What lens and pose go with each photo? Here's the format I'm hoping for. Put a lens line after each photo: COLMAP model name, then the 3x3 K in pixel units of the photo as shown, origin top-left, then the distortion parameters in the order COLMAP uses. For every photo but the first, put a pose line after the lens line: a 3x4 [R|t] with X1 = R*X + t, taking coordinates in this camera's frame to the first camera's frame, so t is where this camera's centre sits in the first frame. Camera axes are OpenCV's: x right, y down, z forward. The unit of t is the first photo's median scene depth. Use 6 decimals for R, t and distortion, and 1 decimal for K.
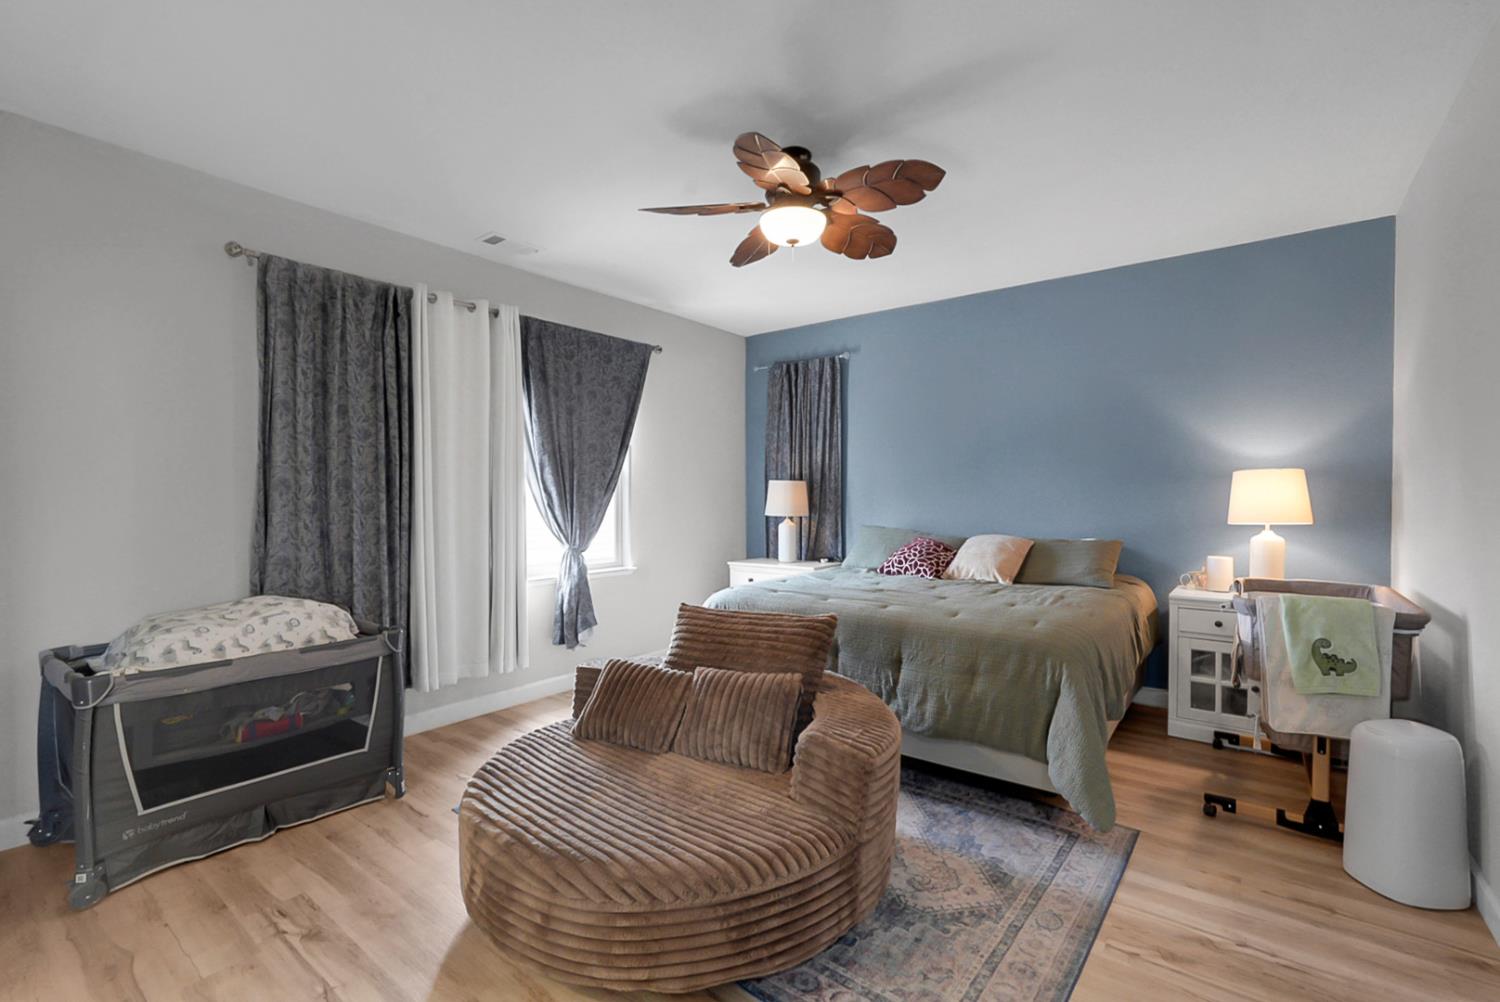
lens RADIAL K [[664.5, 0, 744.3], [0, 664.5, 493.4], [0, 0, 1]] dist [-0.018062, 0.008304]
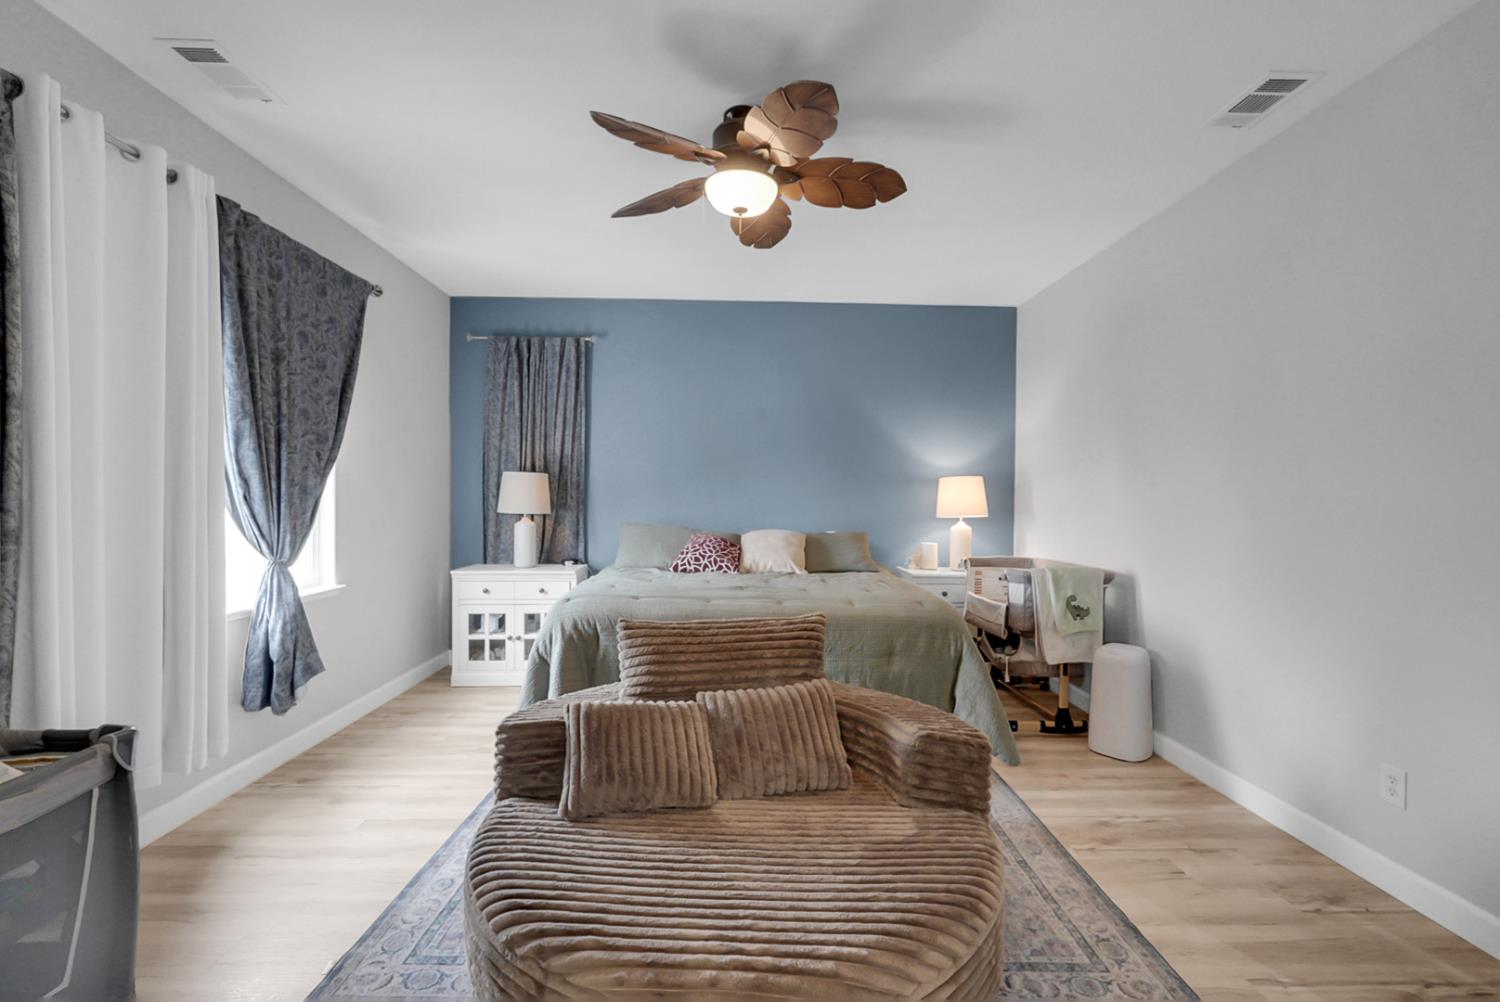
lens RADIAL K [[658.4, 0, 758.3], [0, 658.4, 498.0], [0, 0, 1]] dist [-0.019222, 0.009960]
pose [[0.770571, 0.010235, 0.637272, -0.309087], [-0.015684, 0.999873, 0.002906, 0.008279], [-0.637161, -0.012234, 0.770634, 0.184327]]
